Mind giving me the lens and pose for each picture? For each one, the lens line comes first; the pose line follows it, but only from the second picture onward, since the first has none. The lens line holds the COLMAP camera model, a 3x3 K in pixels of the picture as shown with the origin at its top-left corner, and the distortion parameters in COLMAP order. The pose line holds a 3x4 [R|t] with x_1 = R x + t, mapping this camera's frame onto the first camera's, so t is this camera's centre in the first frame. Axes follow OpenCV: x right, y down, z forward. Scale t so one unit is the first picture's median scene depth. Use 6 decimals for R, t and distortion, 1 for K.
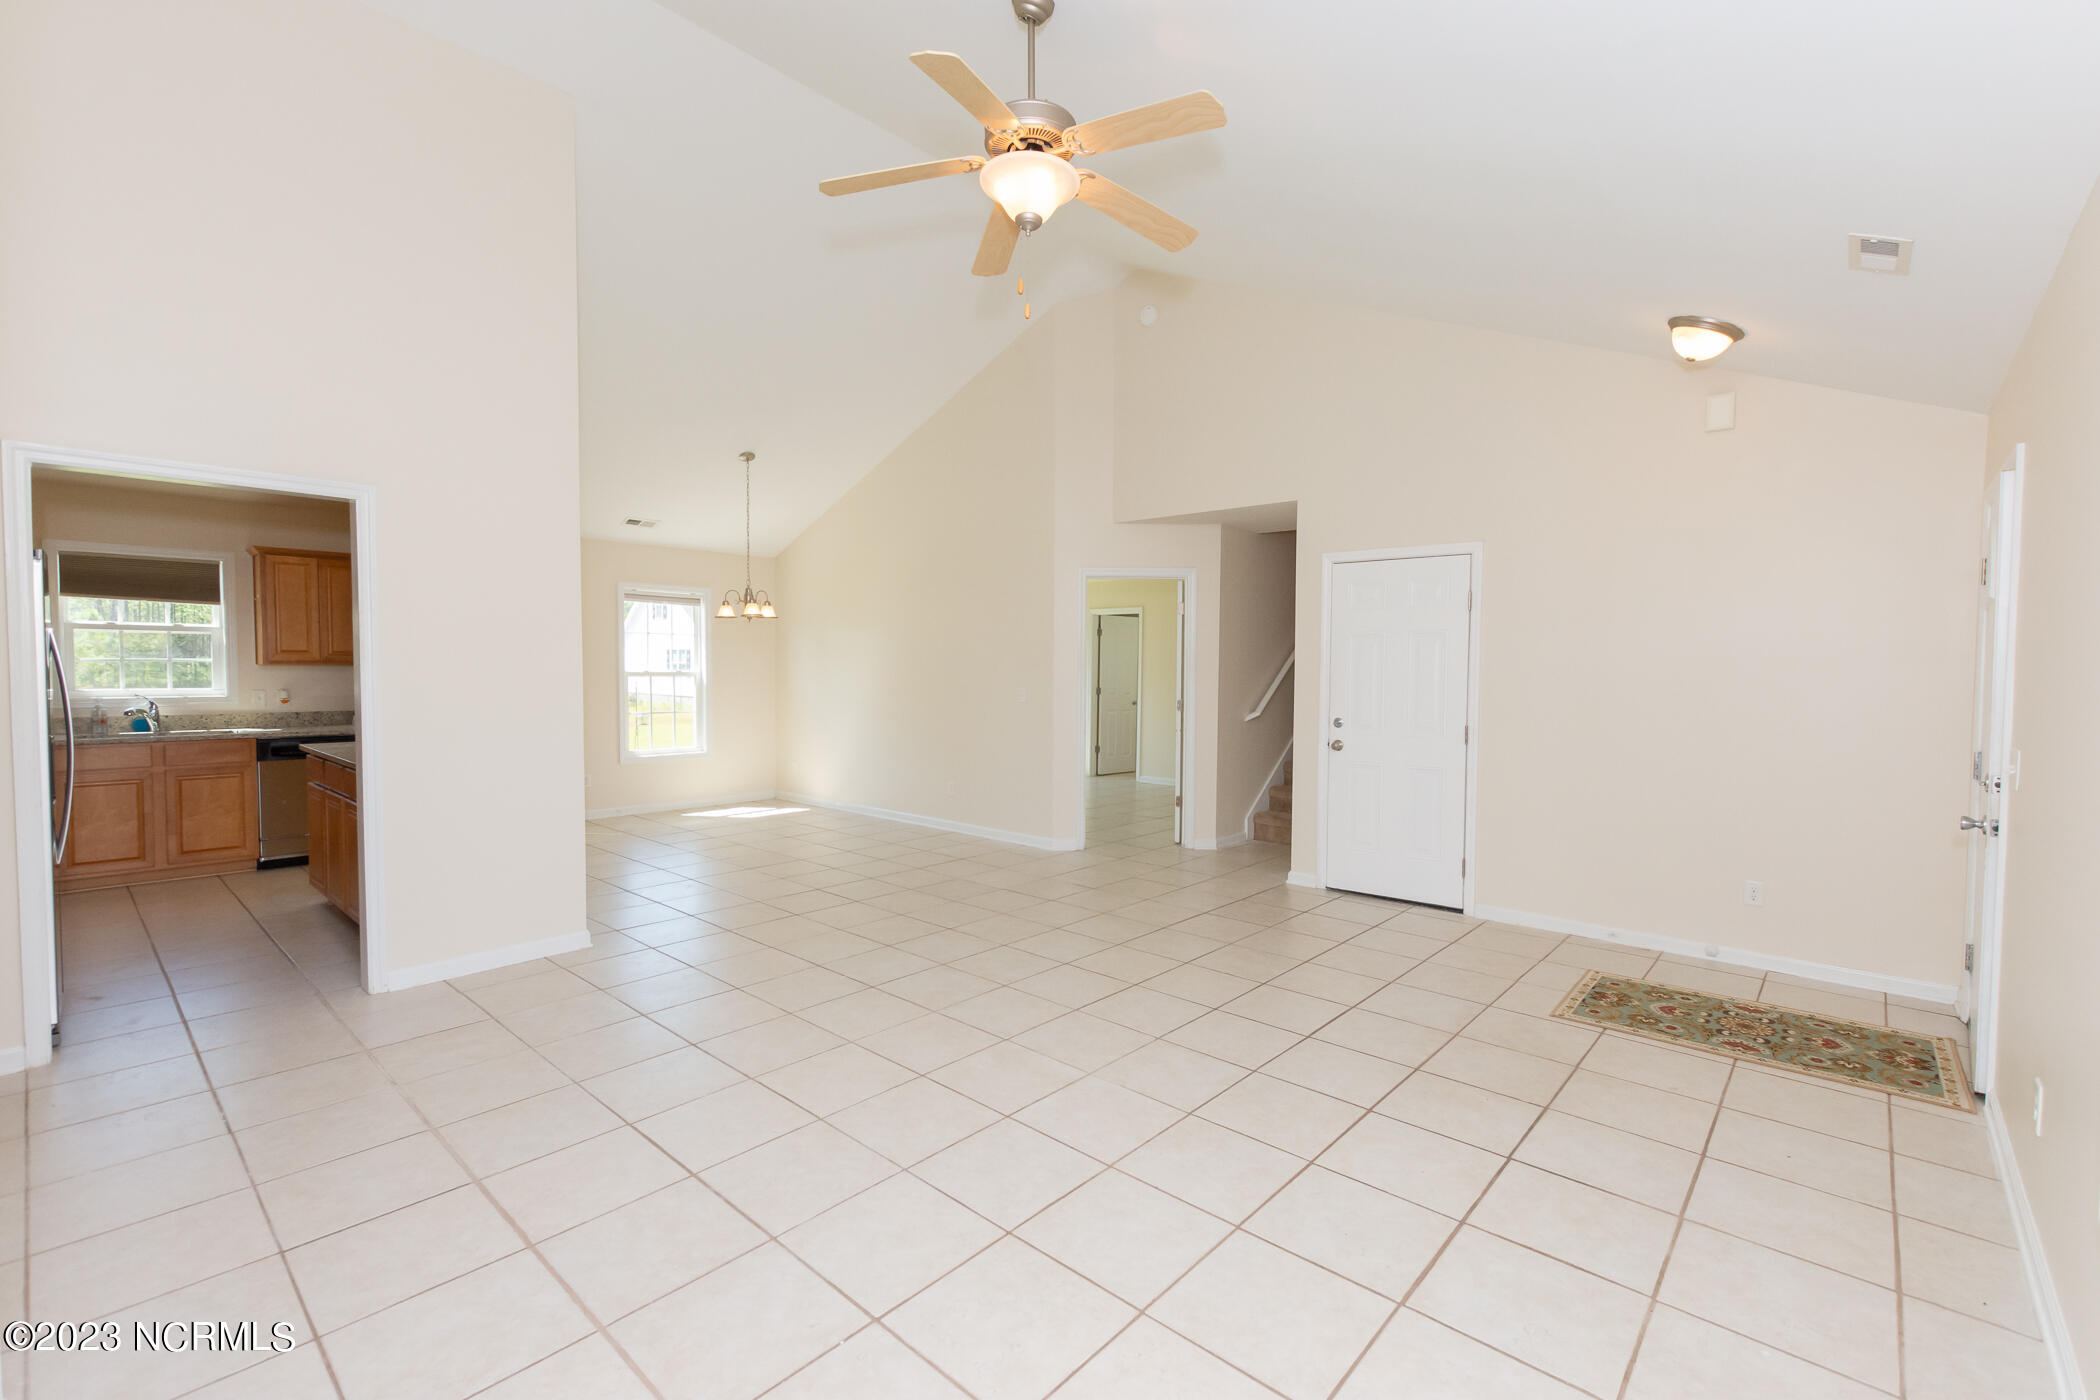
lens RADIAL K [[918.0, 0, 1045.9], [0, 918.0, 688.6], [0, 0, 1]] dist [0.000911, -0.001086]
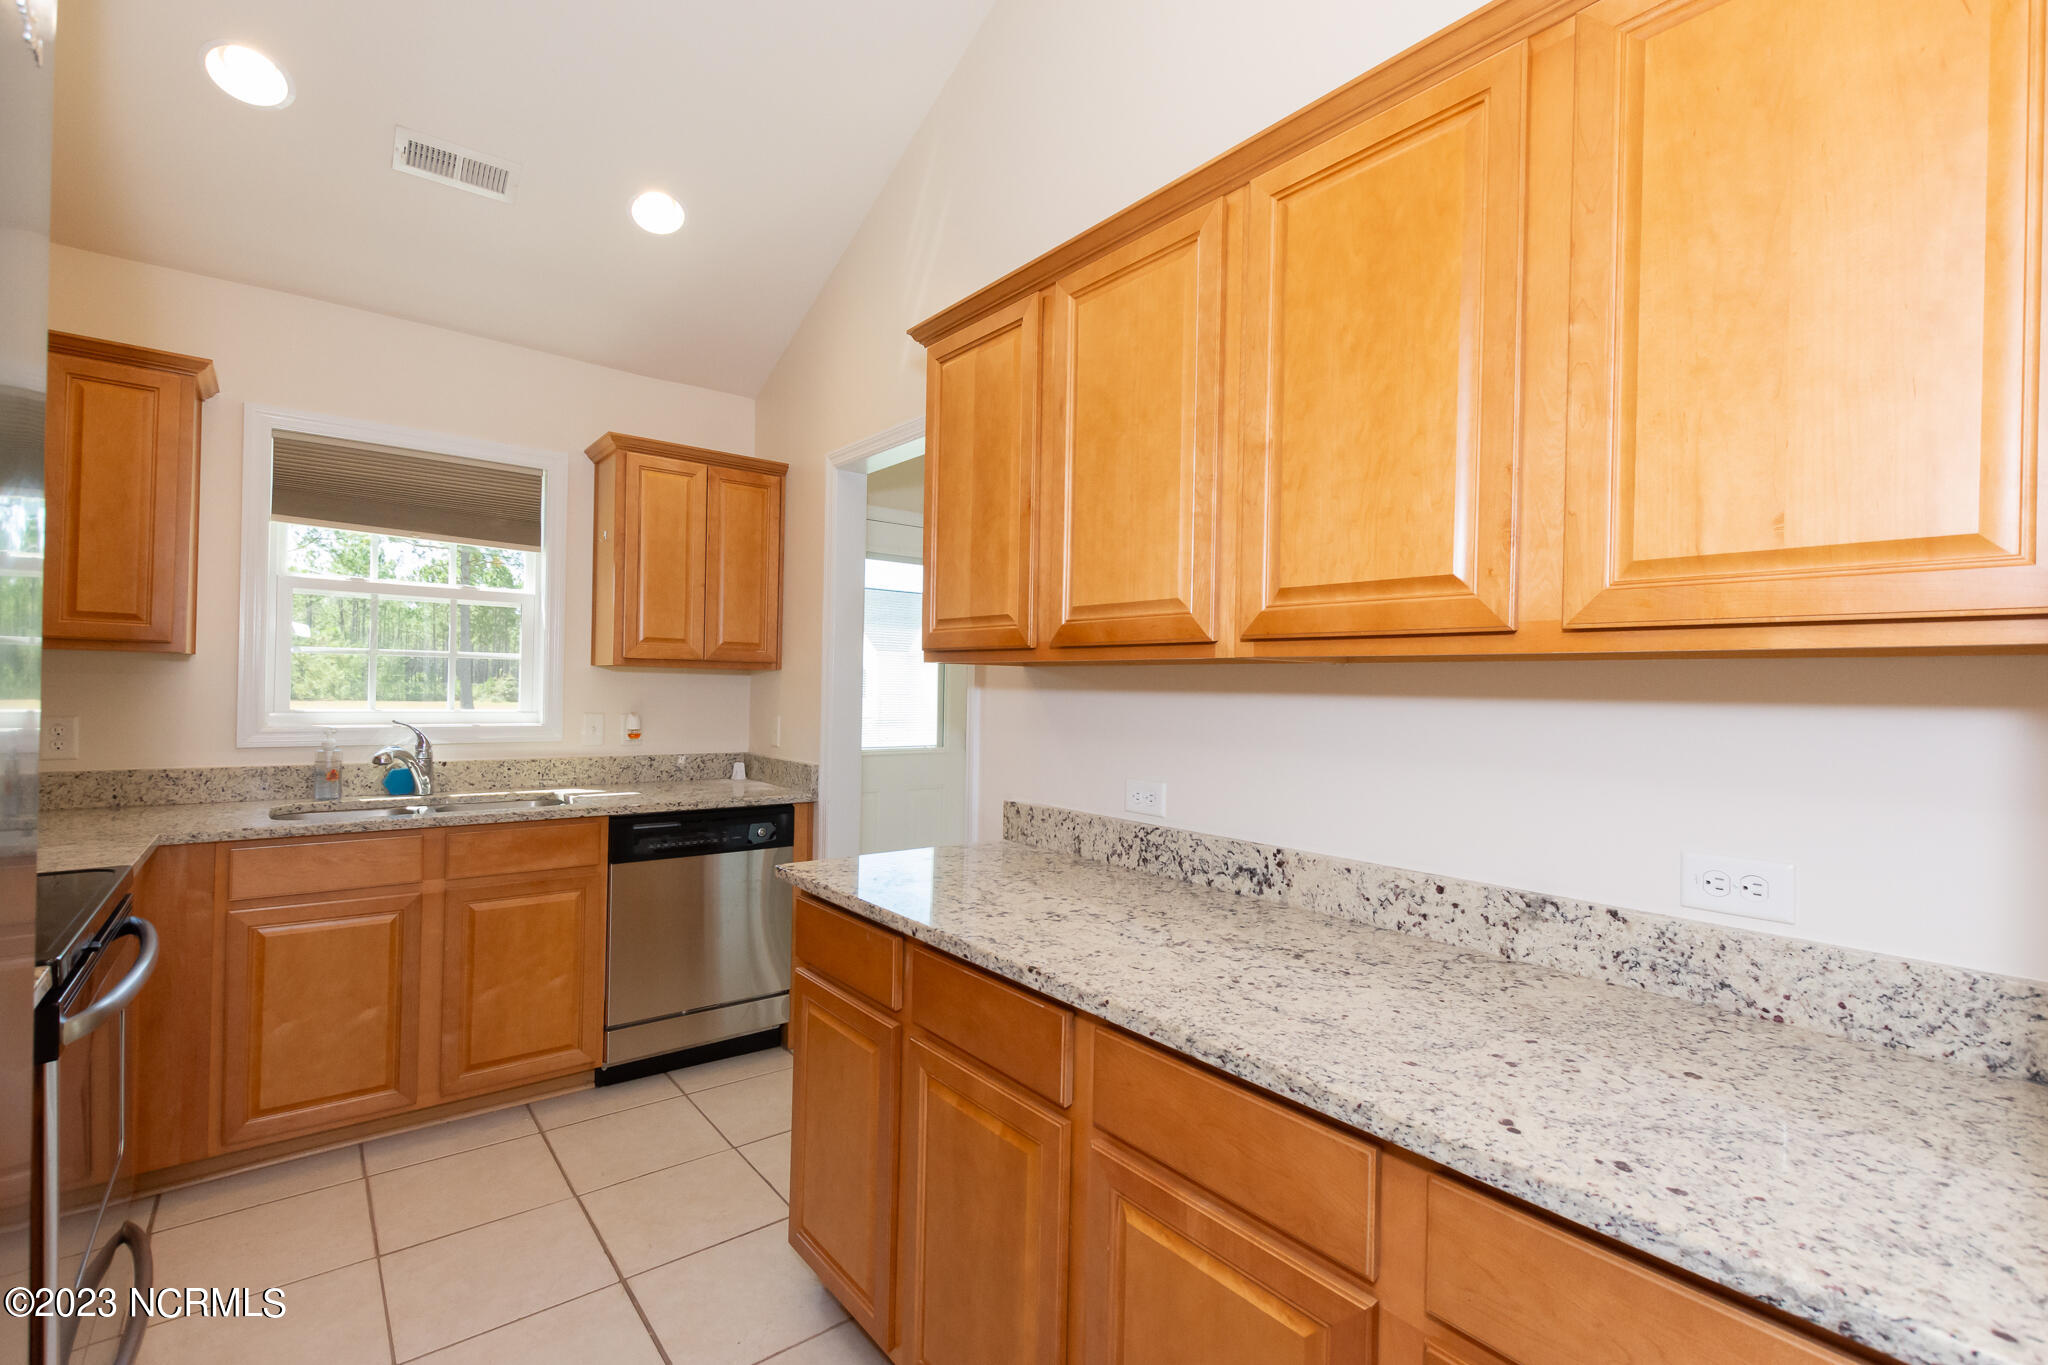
lens RADIAL K [[895.2, 0, 1024.7], [0, 895.2, 687.7], [0, 0, 1]] dist [0.000911, -0.001086]
pose [[0.987284, 0.010727, -0.158602, -0.560408], [-0.016515, 0.999243, -0.035225, 0.000001], [0.158104, 0.037397, 0.986714, 0.557398]]
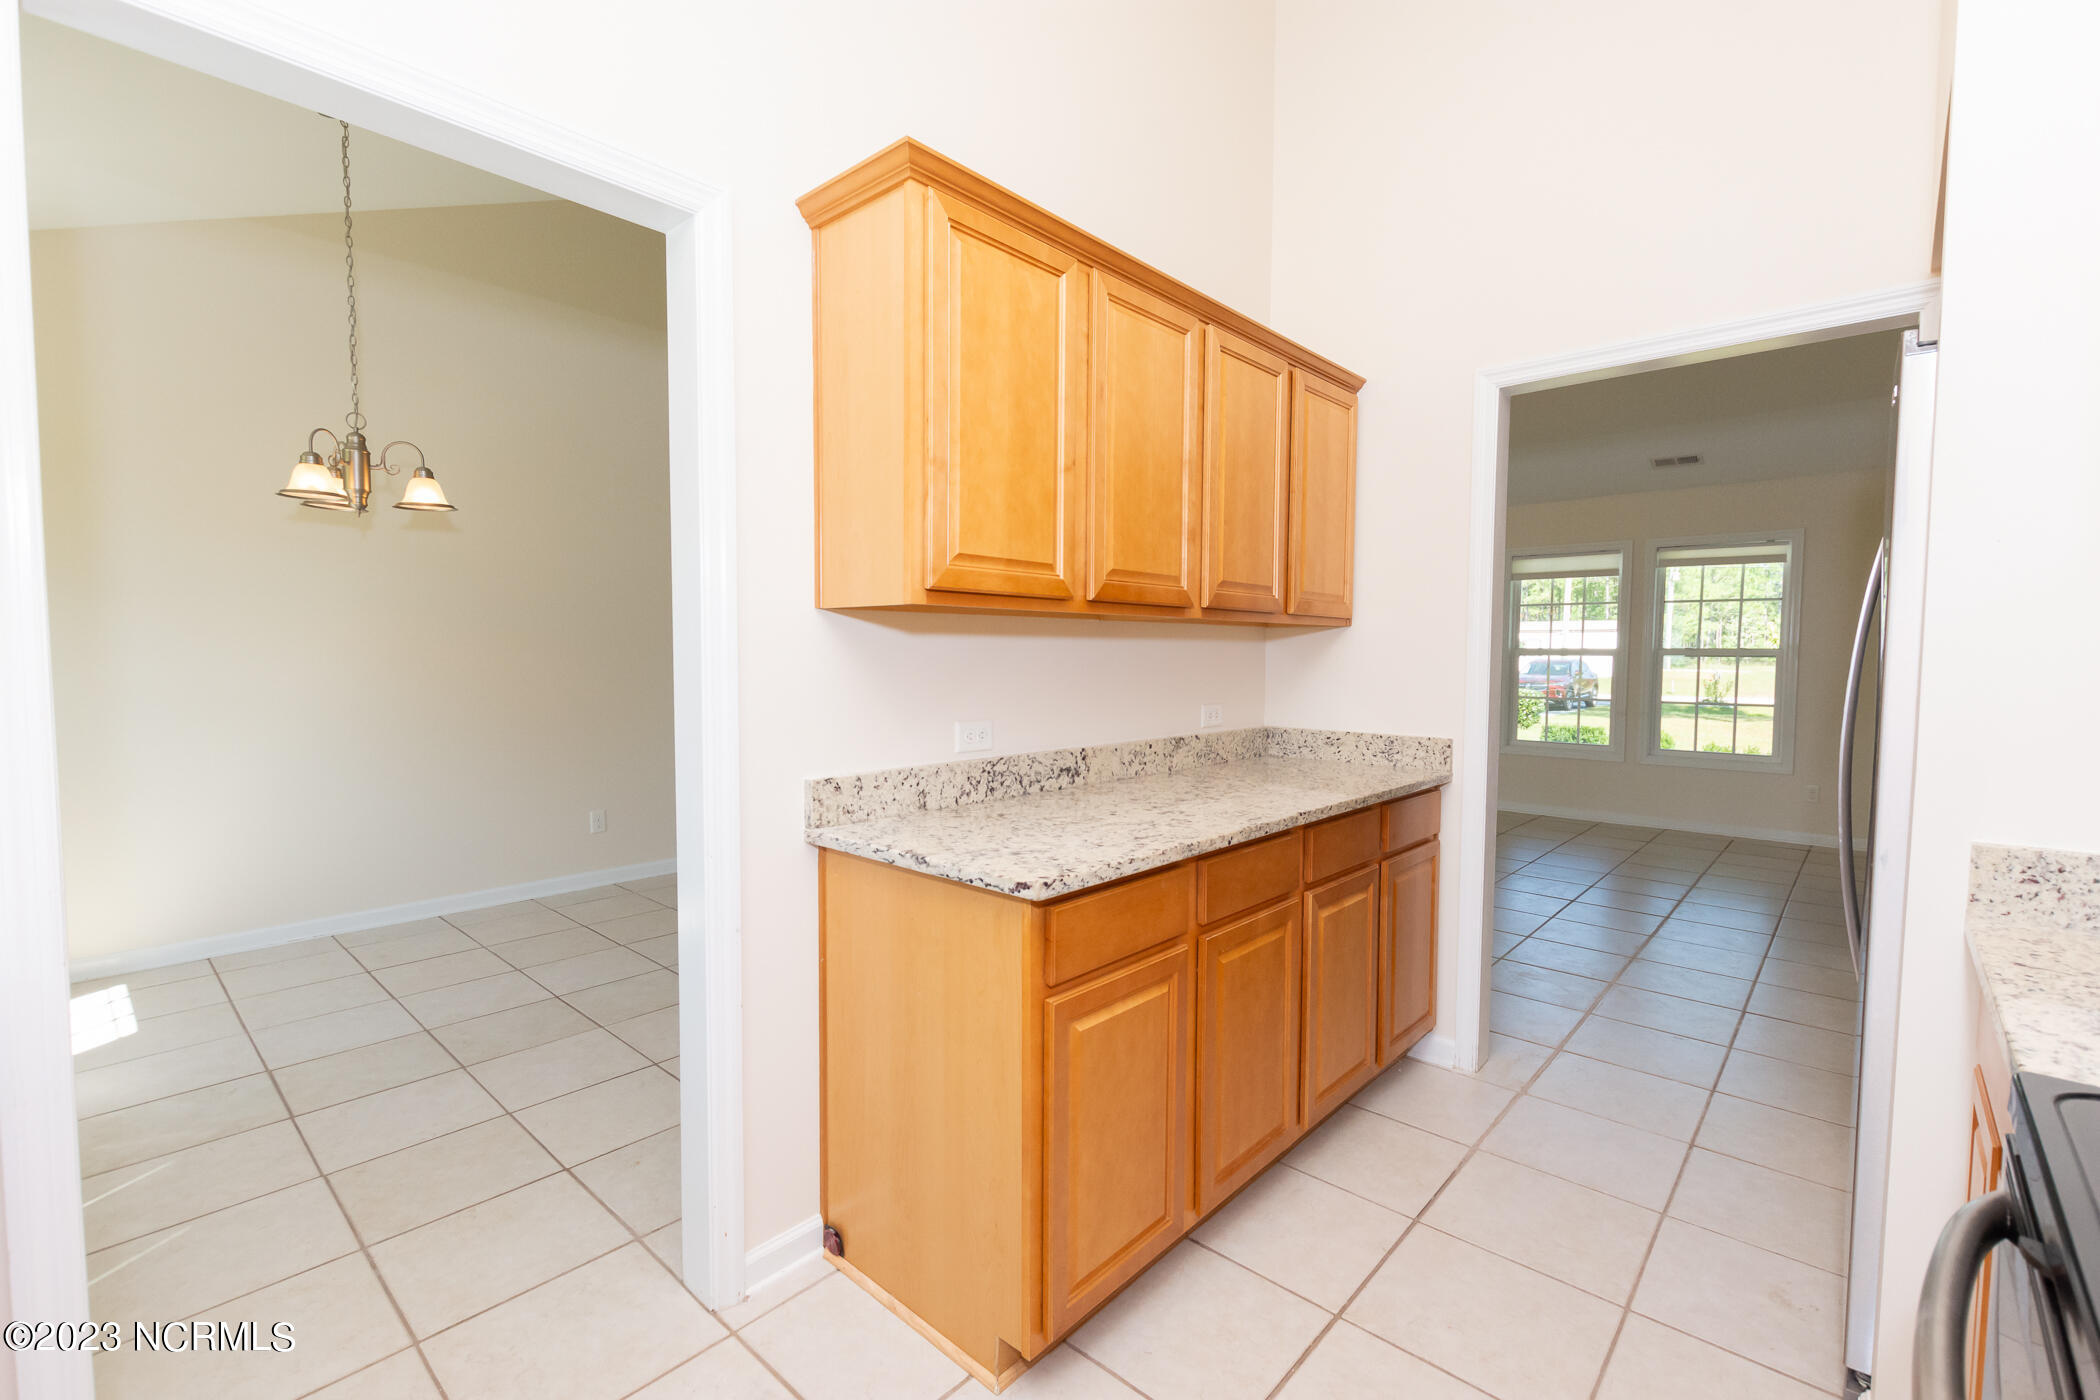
lens RADIAL K [[918.0, 0, 1039.8], [0, 918.0, 703.1], [0, 0, 1]] dist [0.000911, -0.001086]
pose [[0.014396, -0.067461, 0.997618, -1.066565], [0.027074, 0.997382, 0.067054, -0.012470], [-0.999530, 0.026045, 0.016185, 0.963313]]
